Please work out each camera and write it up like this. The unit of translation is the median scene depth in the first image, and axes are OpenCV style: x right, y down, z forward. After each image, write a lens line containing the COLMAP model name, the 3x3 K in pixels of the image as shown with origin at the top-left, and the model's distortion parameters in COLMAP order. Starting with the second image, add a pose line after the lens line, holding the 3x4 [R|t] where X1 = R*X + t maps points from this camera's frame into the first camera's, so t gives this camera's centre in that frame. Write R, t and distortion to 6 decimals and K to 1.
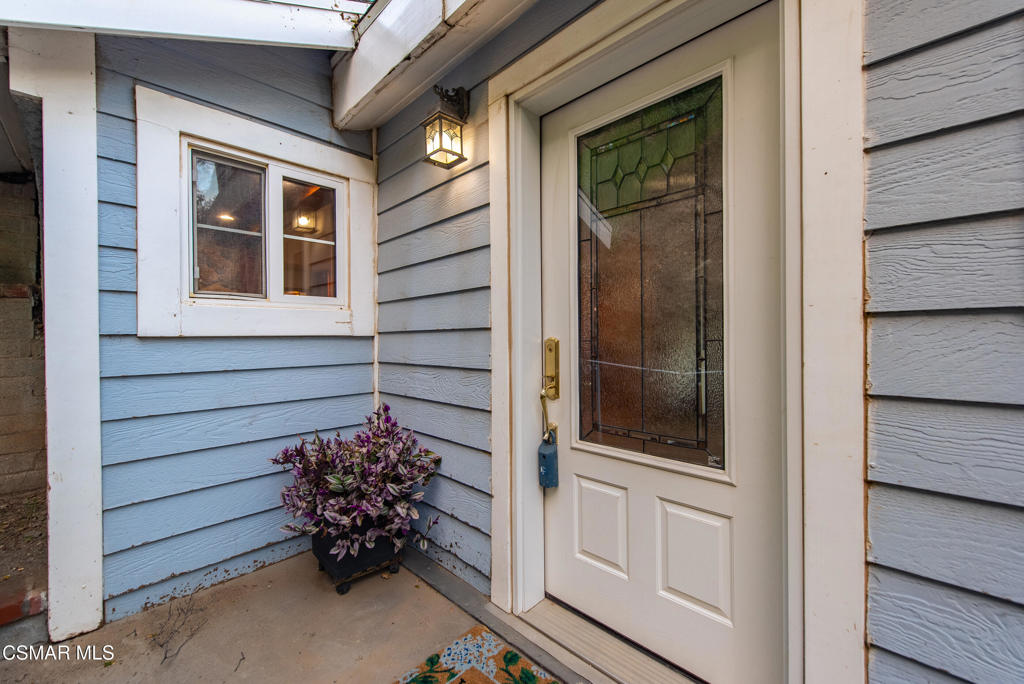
lens RADIAL K [[399.2, 0, 512.0], [0, 399.2, 342.0], [0, 0, 1]] dist [-0.000541, -0.000096]
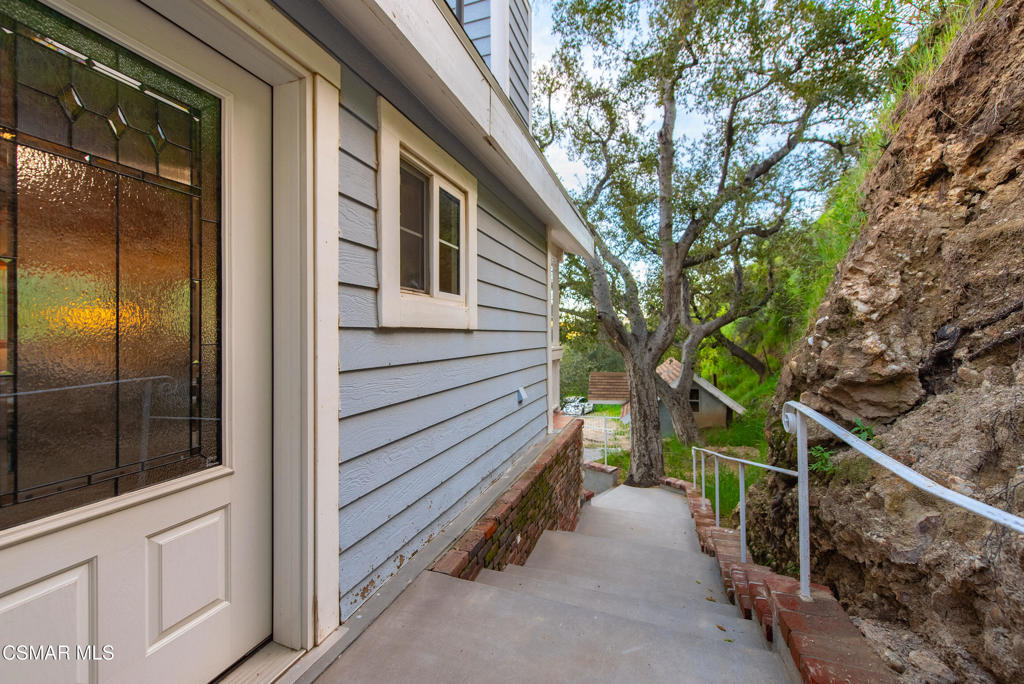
lens RADIAL K [[399.2, 0, 512.0], [0, 399.2, 342.0], [0, 0, 1]] dist [-0.000541, -0.000096]
pose [[-0.412709, -0.002187, 0.910860, -0.772415], [0.016595, 0.999813, 0.009920, -0.007276], [-0.910712, 0.019210, -0.412596, 0.727801]]
